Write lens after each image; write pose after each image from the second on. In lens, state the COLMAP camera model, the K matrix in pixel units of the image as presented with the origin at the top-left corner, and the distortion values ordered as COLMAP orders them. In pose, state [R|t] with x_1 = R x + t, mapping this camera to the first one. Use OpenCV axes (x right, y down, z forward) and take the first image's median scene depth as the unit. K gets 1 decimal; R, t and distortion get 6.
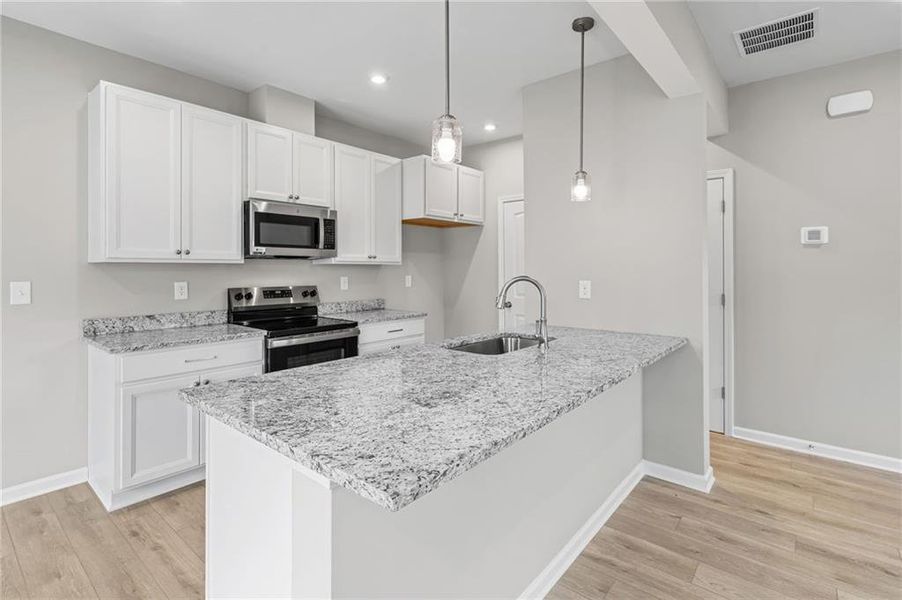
lens RADIAL K [[435.5, 0, 456.4], [0, 435.5, 262.3], [0, 0, 1]] dist [-0.004242, 0.000779]
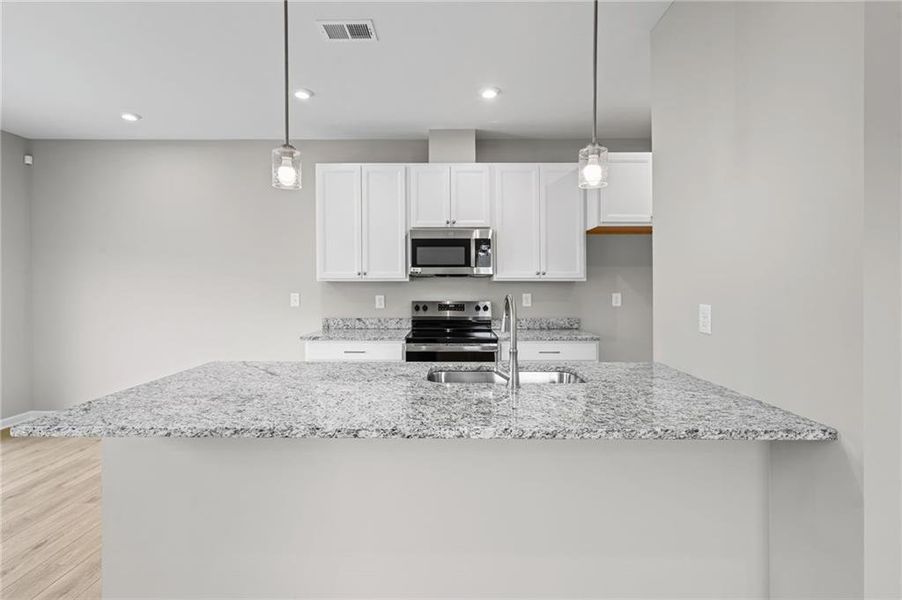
lens RADIAL K [[435.5, 0, 468.3], [0, 435.5, 284.9], [0, 0, 1]] dist [-0.004242, 0.000779]
pose [[0.631353, -0.002090, -0.775493, 0.526822], [0.011785, 0.999907, 0.006900, 0.005728], [0.775406, -0.013496, 0.631318, 0.316495]]
